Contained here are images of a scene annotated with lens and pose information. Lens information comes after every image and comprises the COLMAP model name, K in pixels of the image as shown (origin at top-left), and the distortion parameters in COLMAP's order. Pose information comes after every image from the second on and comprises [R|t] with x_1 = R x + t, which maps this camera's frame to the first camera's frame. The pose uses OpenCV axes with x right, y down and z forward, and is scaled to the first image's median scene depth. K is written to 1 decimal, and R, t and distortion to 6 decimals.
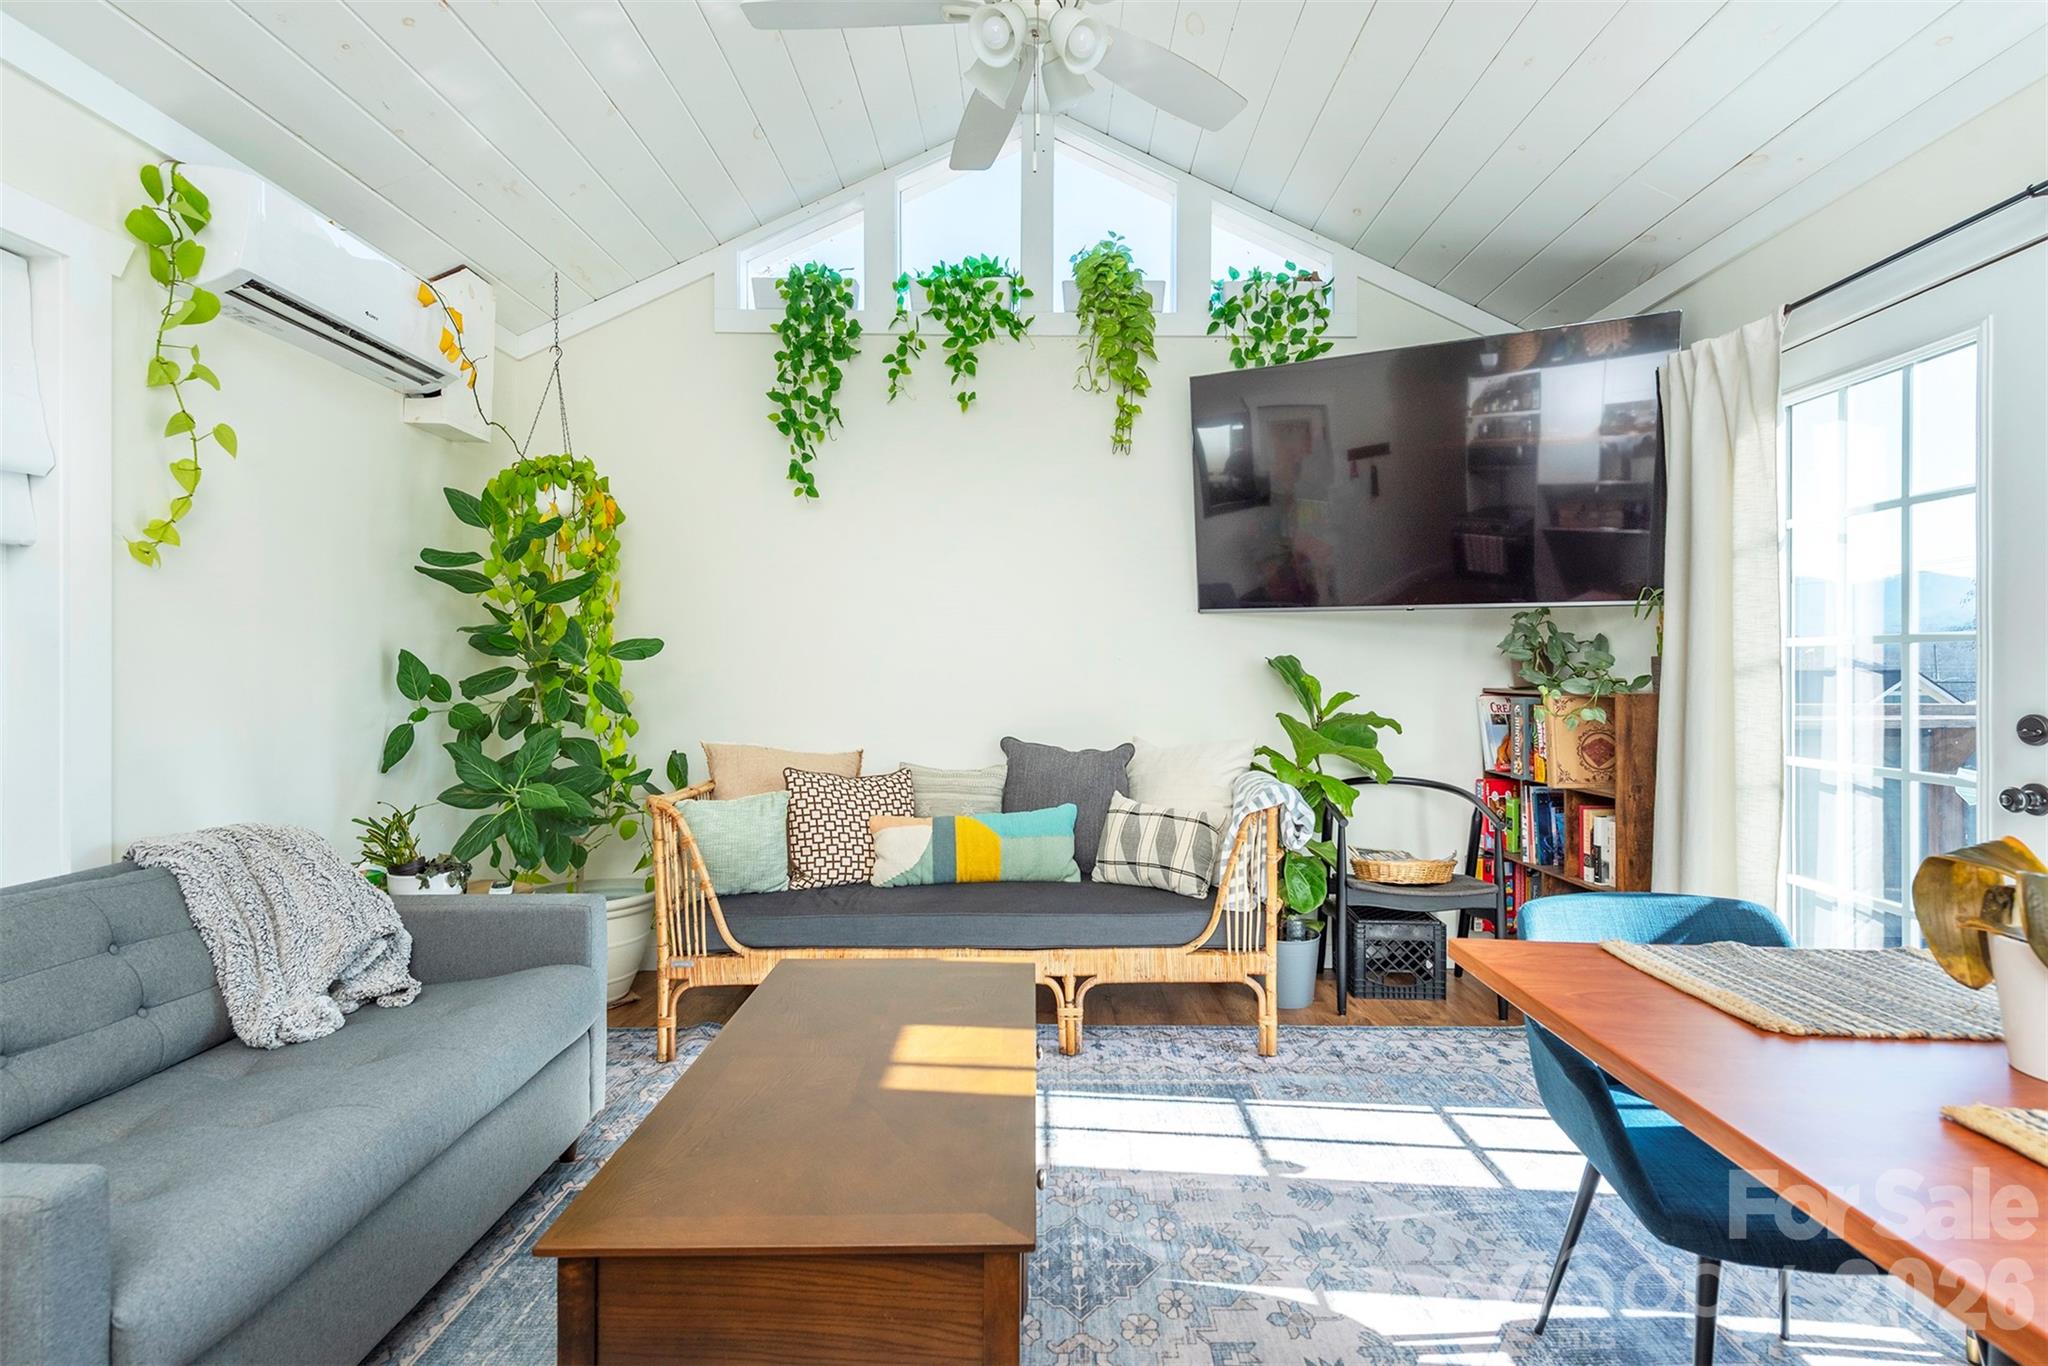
lens RADIAL K [[954.3, 0, 1033.9], [0, 954.3, 672.3], [0, 0, 1]] dist [0.014233, -0.001822]
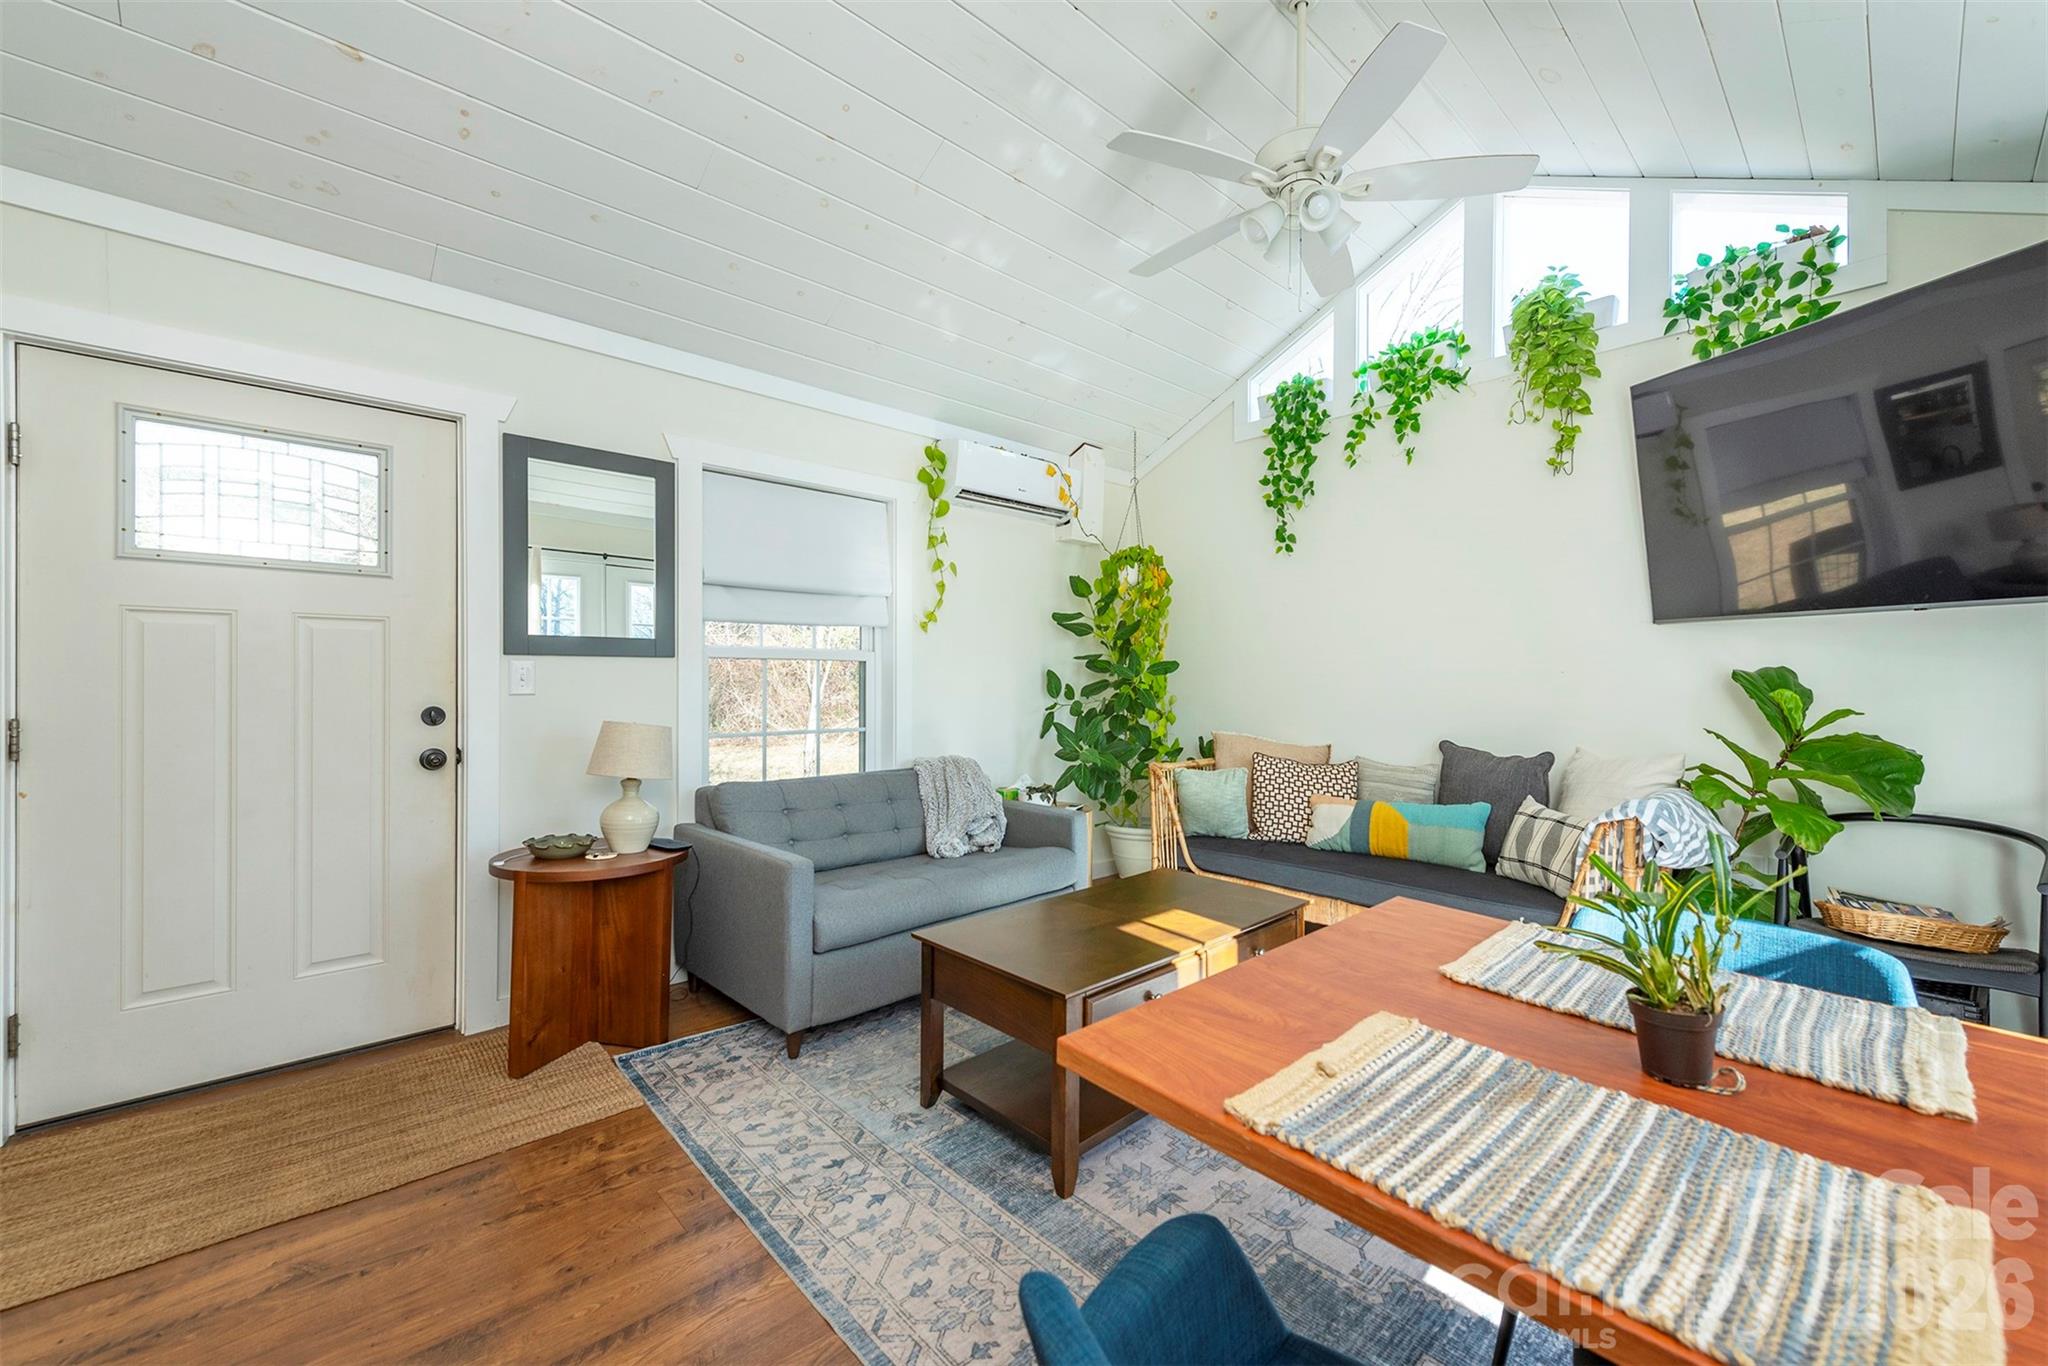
lens RADIAL K [[811.1, 0, 1029.3], [0, 811.1, 681.9], [0, 0, 1]] dist [0.003128, -0.000912]
pose [[0.665909, 0.001619, -0.746031, 0.375966], [-0.004622, 0.999987, -0.001956, 0.001769], [0.746019, 0.004750, 0.665908, -0.023722]]
